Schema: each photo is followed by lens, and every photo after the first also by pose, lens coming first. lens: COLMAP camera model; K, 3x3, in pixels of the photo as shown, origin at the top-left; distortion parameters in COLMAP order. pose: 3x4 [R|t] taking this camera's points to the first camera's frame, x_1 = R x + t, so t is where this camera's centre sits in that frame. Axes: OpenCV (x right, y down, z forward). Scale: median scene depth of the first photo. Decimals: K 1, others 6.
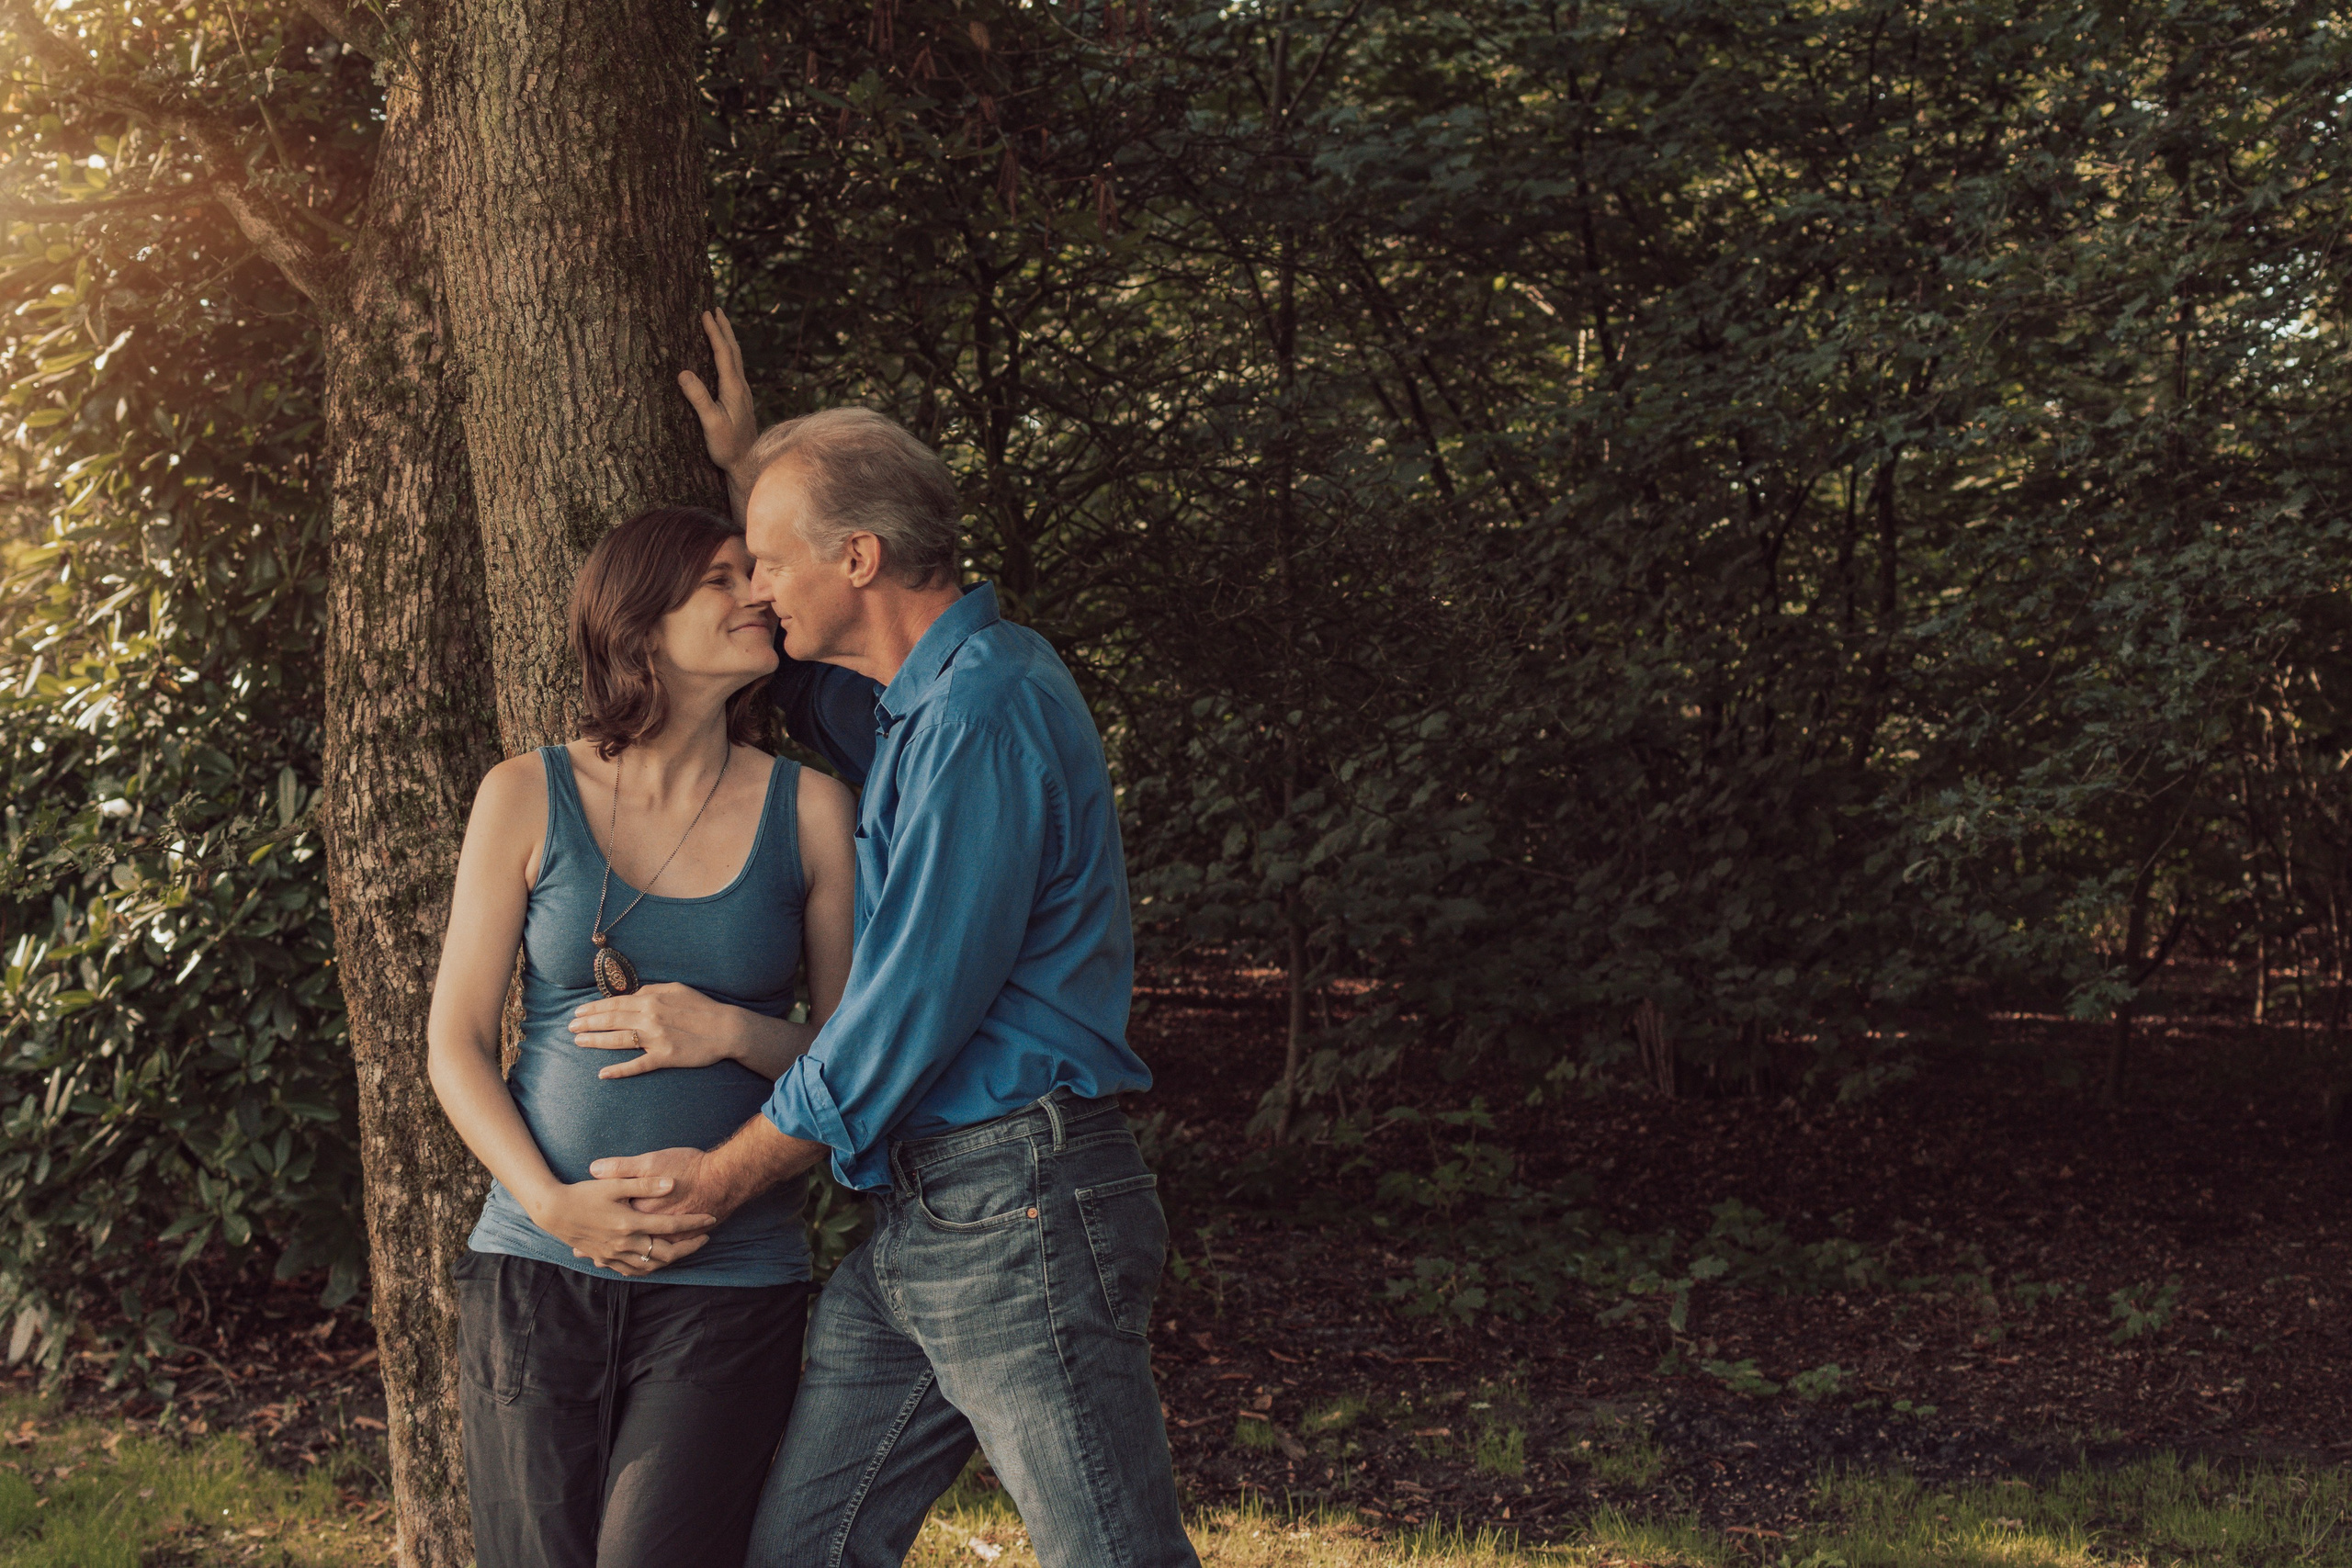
lens RADIAL K [[3521.5, 0, 1176.0], [0, 3521.5, 784.0], [0, 0, 1]] dist [-0.058627, 0.422971]
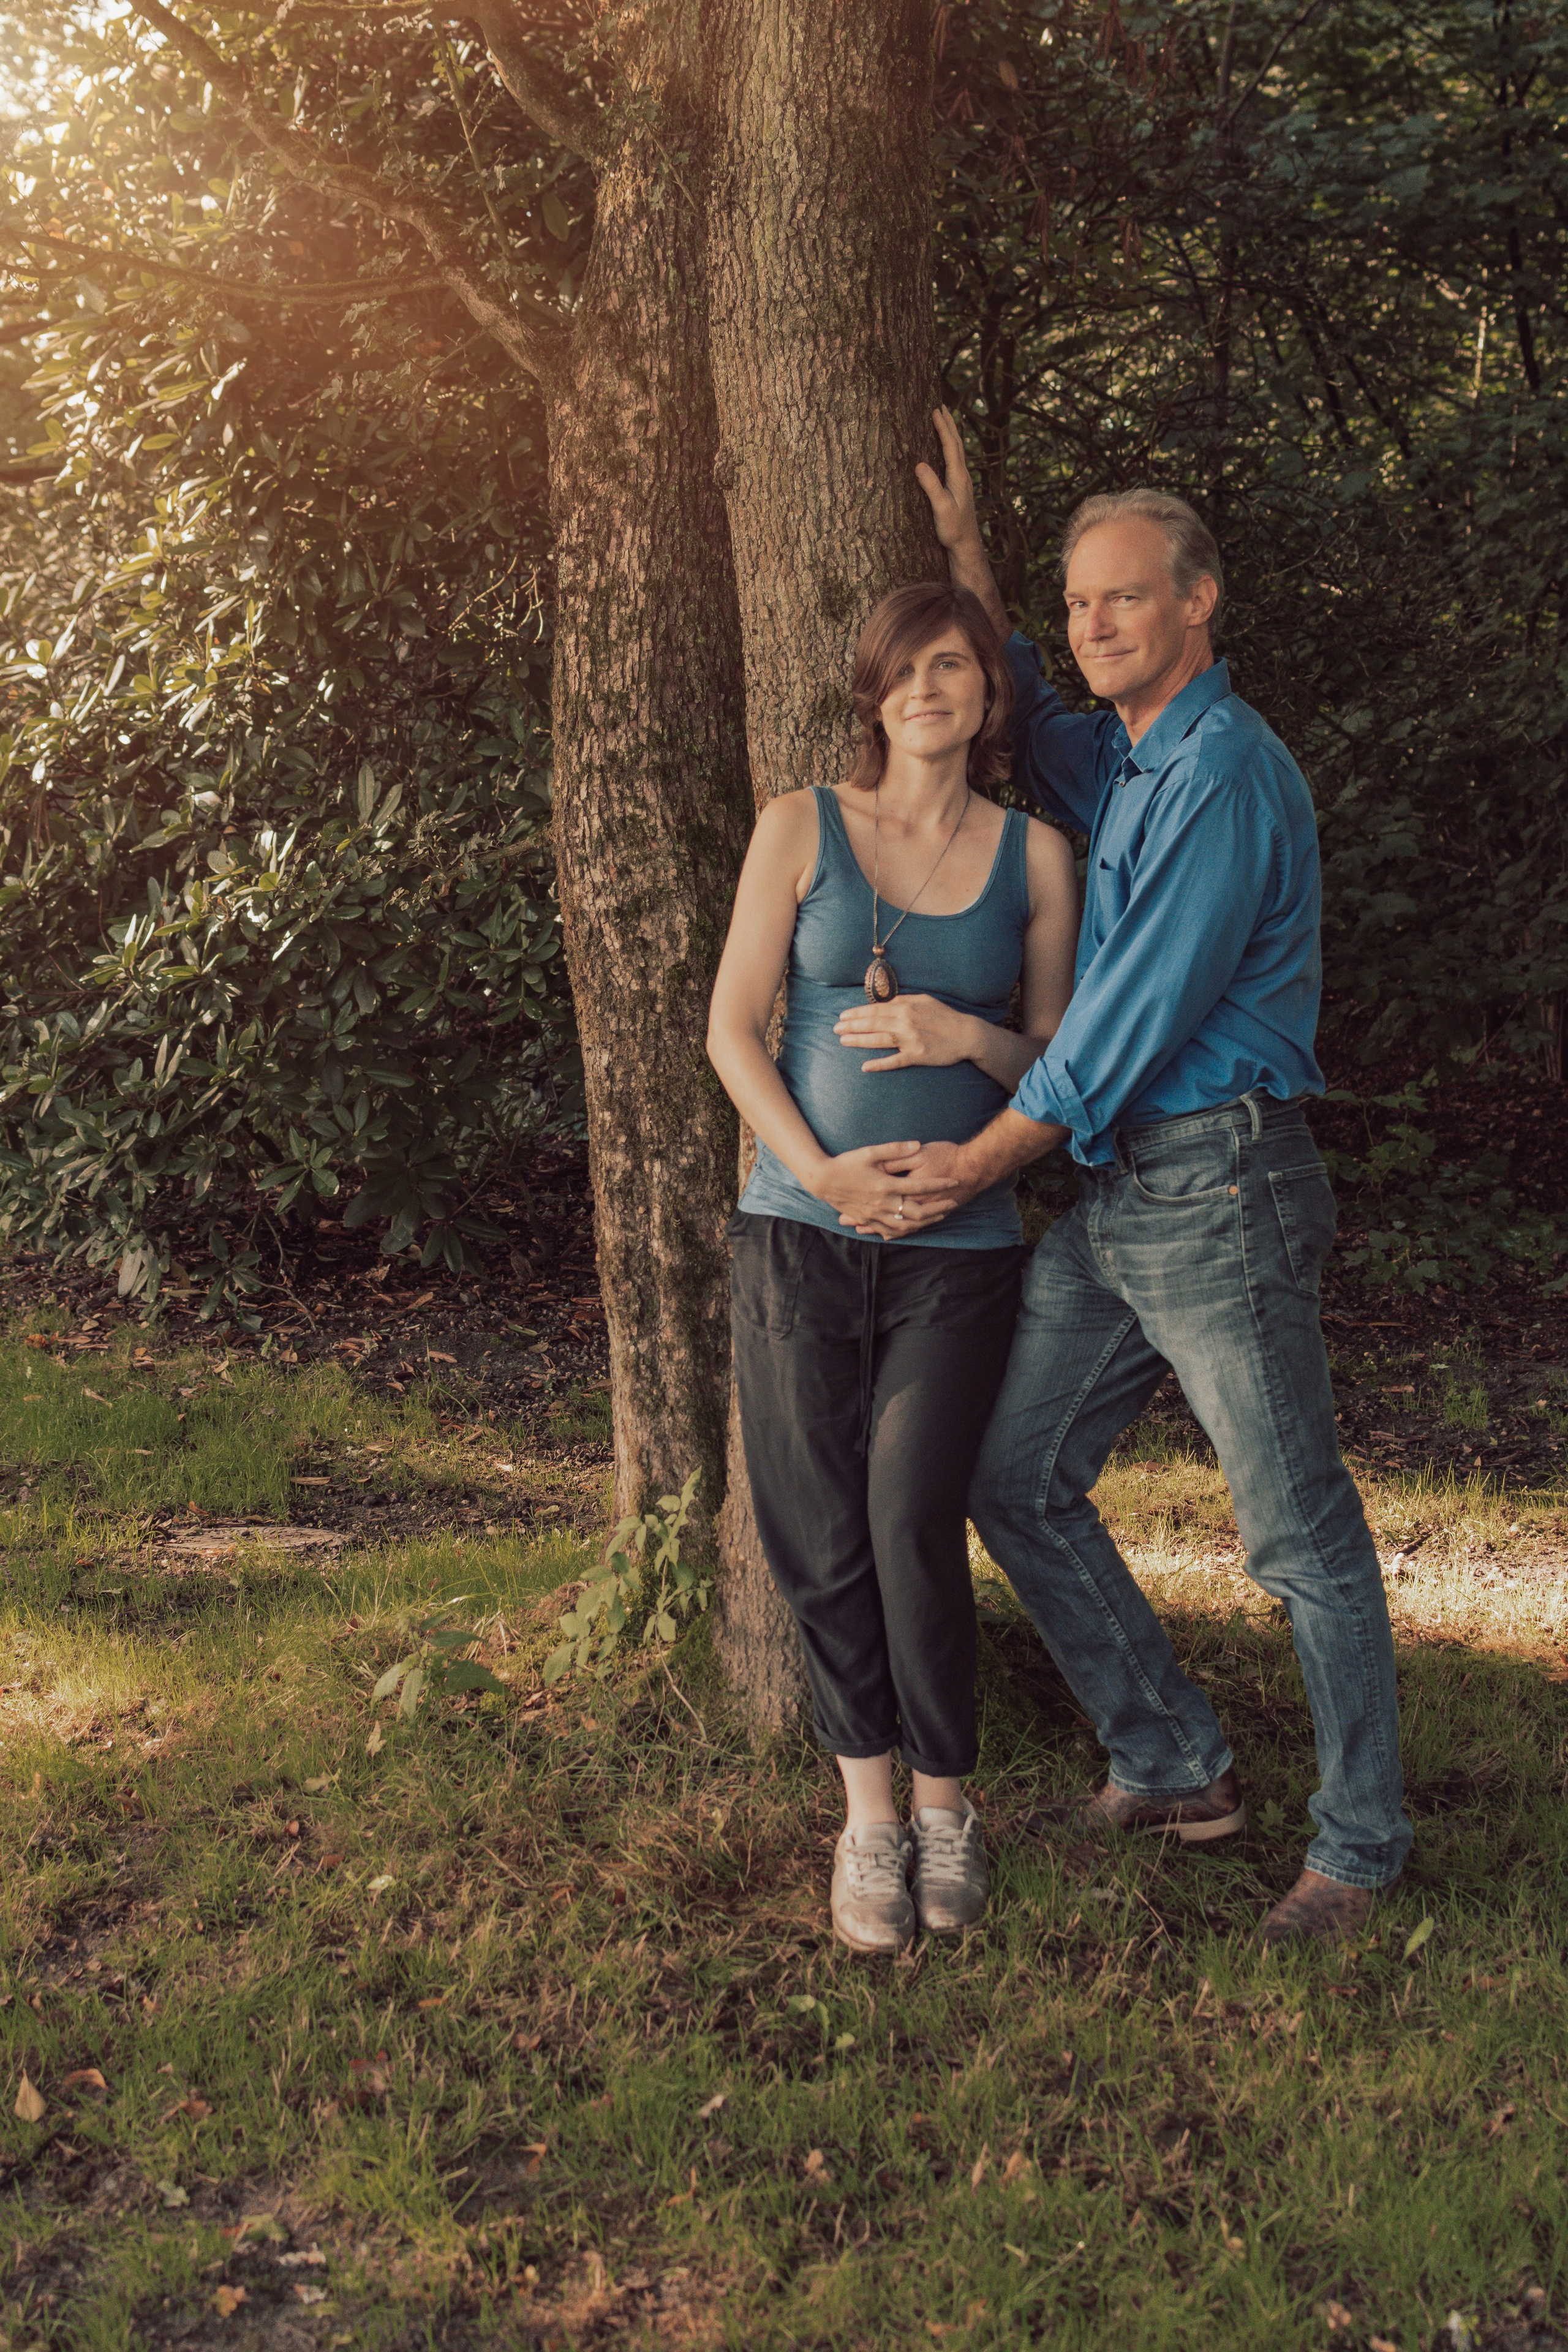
lens RADIAL K [[3494.3, 0, 784.0], [0, 3494.3, 1176.0], [0, 0, 1]] dist [0.001708, 0.092217]
pose [[0.997950, 0.021246, -0.060374, -0.096468], [-0.013783, 0.992502, 0.121445, -0.020604], [0.062502, -0.120364, 0.990760, -0.153033]]
